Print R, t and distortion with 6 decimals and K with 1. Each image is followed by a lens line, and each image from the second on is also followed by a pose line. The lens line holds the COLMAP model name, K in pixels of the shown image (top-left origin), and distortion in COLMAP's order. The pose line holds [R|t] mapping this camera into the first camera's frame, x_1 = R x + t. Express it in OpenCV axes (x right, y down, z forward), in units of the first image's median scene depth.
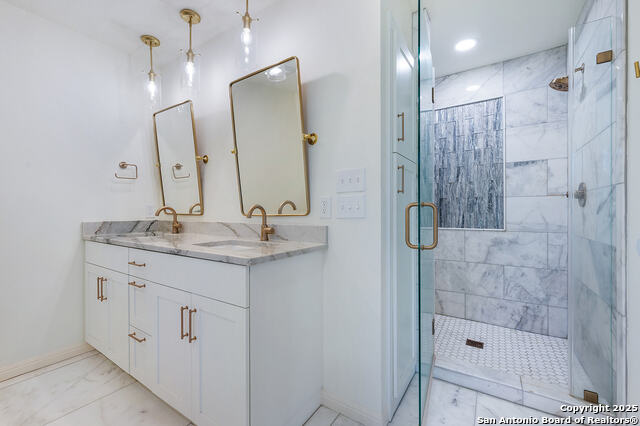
lens RADIAL K [[261.6, 0, 320.0], [0, 261.6, 213.0], [0, 0, 1]] dist [-0.013467, -0.000123]
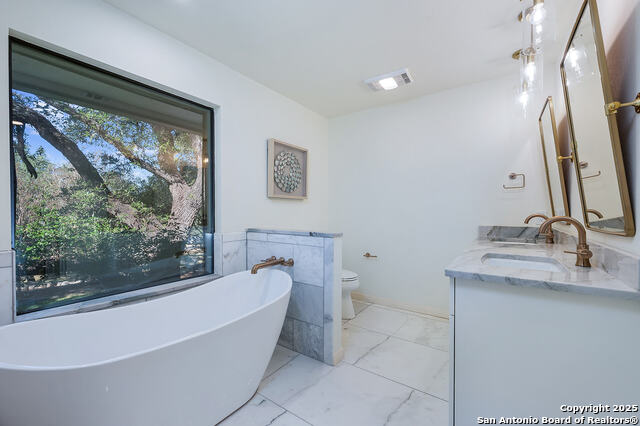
lens RADIAL K [[261.6, 0, 320.0], [0, 261.6, 213.0], [0, 0, 1]] dist [-0.013467, -0.000123]
pose [[-0.051236, 0.010097, -0.998636, 0.413032], [-0.006355, 0.999925, 0.010436, -0.033967], [0.998666, 0.006881, -0.051168, 0.248240]]
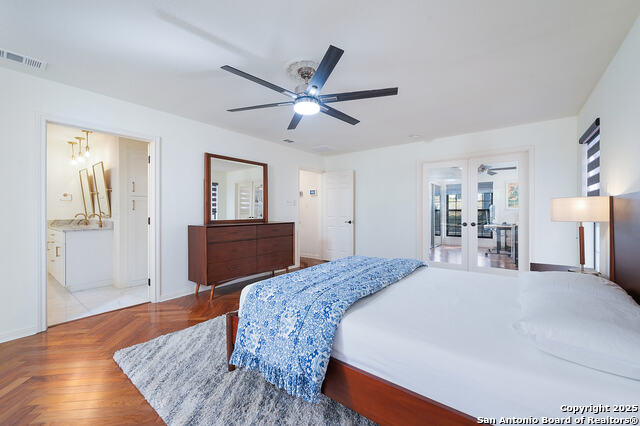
lens RADIAL K [[248.4, 0, 320.0], [0, 248.4, 213.0], [0, 0, 1]] dist [0.001247, 0.000173]
pose [[0.995098, 0.004068, -0.098812, 1.725224], [-0.004765, 0.999965, -0.006814, -0.024102], [0.098781, 0.007251, 0.995083, -0.964717]]
